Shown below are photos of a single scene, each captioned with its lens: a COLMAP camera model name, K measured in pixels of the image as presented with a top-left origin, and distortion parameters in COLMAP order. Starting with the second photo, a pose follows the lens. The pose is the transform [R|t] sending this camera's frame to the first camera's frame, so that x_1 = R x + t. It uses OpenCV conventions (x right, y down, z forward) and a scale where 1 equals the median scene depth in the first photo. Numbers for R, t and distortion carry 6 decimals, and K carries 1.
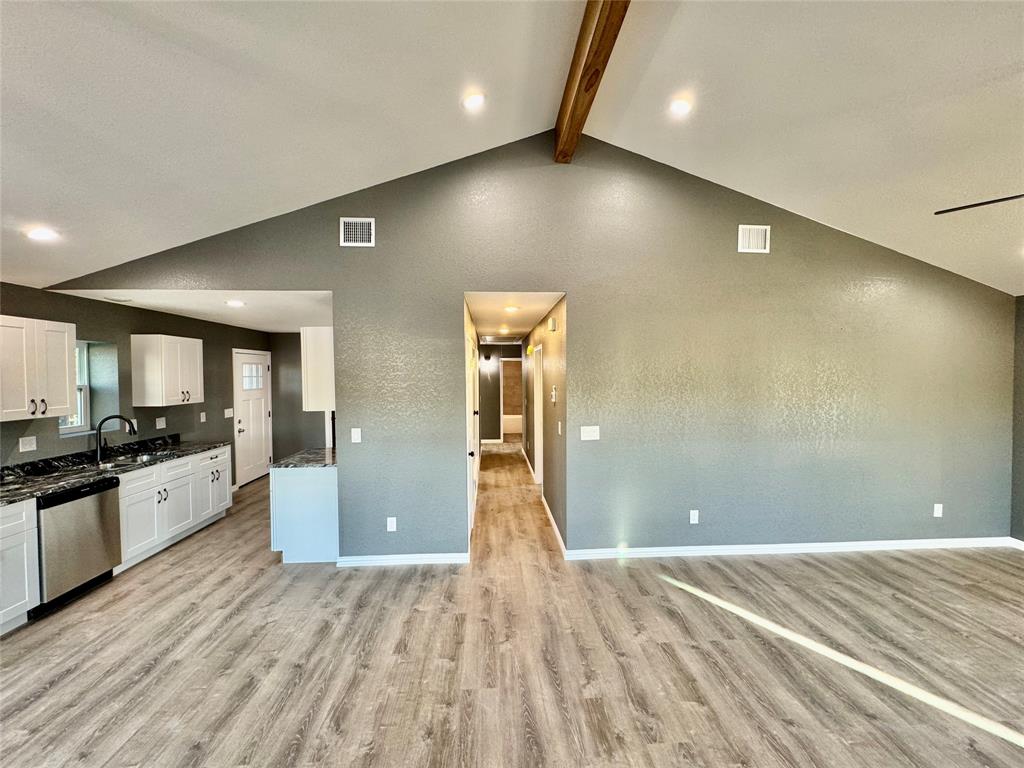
lens RADIAL K [[409.6, 0, 516.0], [0, 409.6, 382.8], [0, 0, 1]] dist [0.001553, -0.000581]
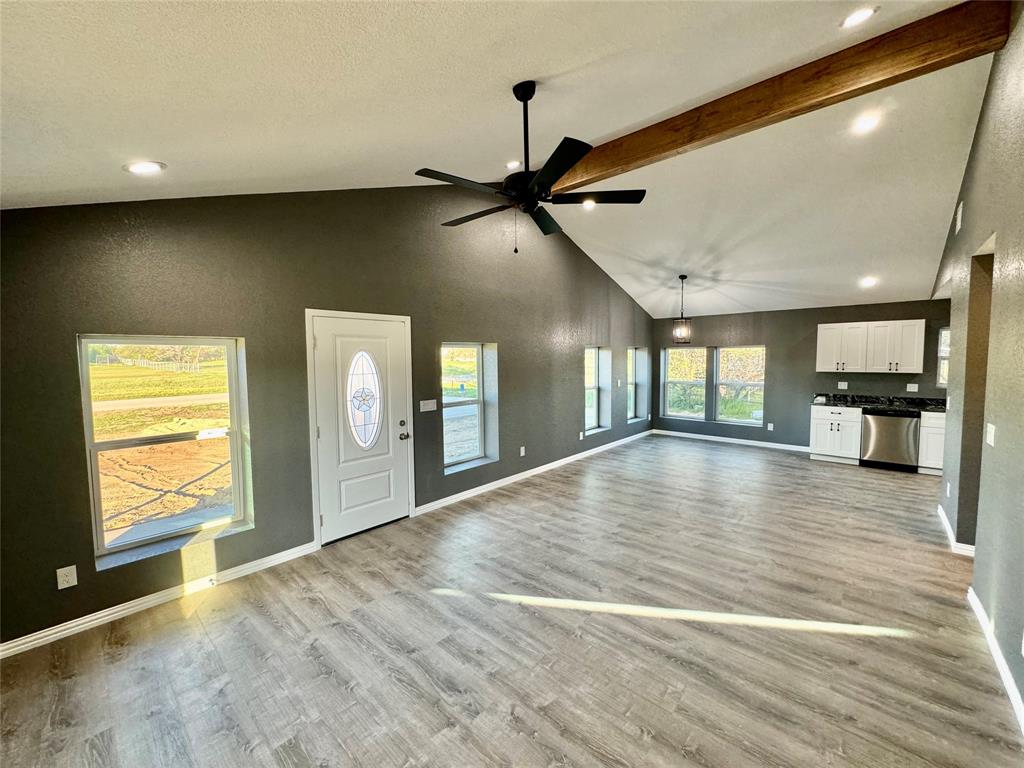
lens RADIAL K [[409.6, 0, 510.6], [0, 409.6, 382.1], [0, 0, 1]] dist [0.001553, -0.000581]
pose [[-0.714567, 0.055345, -0.697375, 1.408368], [-0.003067, 0.996608, 0.082235, -0.022019], [0.699561, 0.060901, -0.711973, 1.071401]]
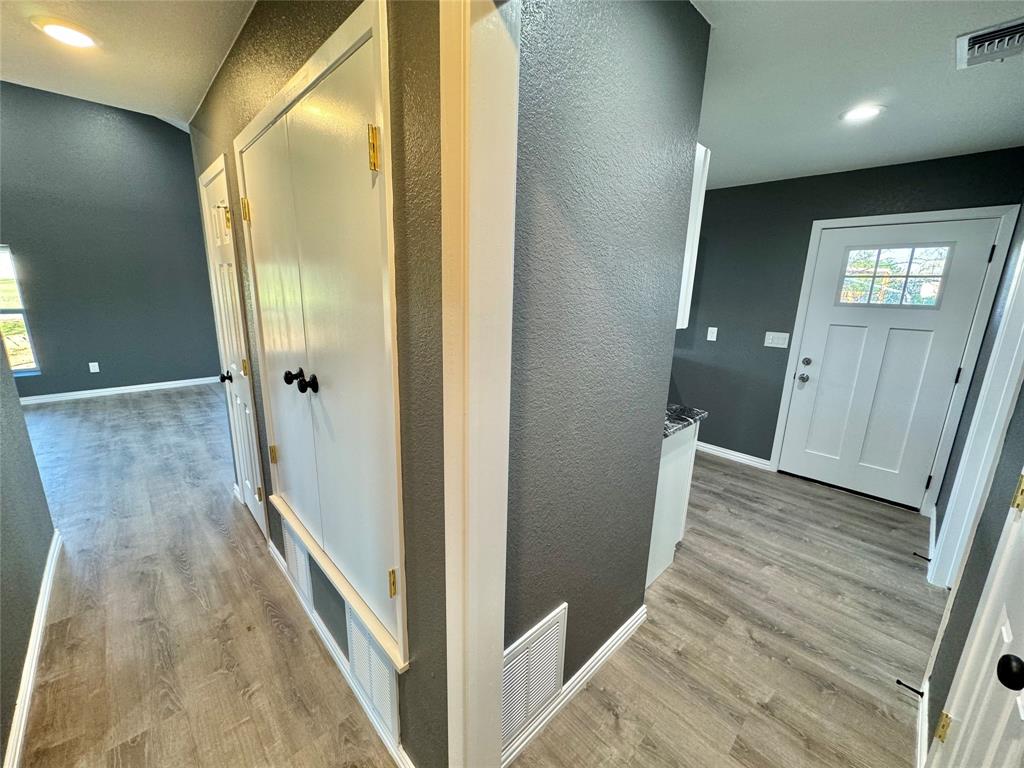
lens RADIAL K [[409.6, 0, 515.1], [0, 409.6, 381.2], [0, 0, 1]] dist [0.001553, -0.000581]
pose [[-0.759718, 0.134163, -0.636261, -0.054527], [-0.037062, 0.967959, 0.248358, -0.002413], [0.649195, 0.212263, -0.730404, 2.188153]]
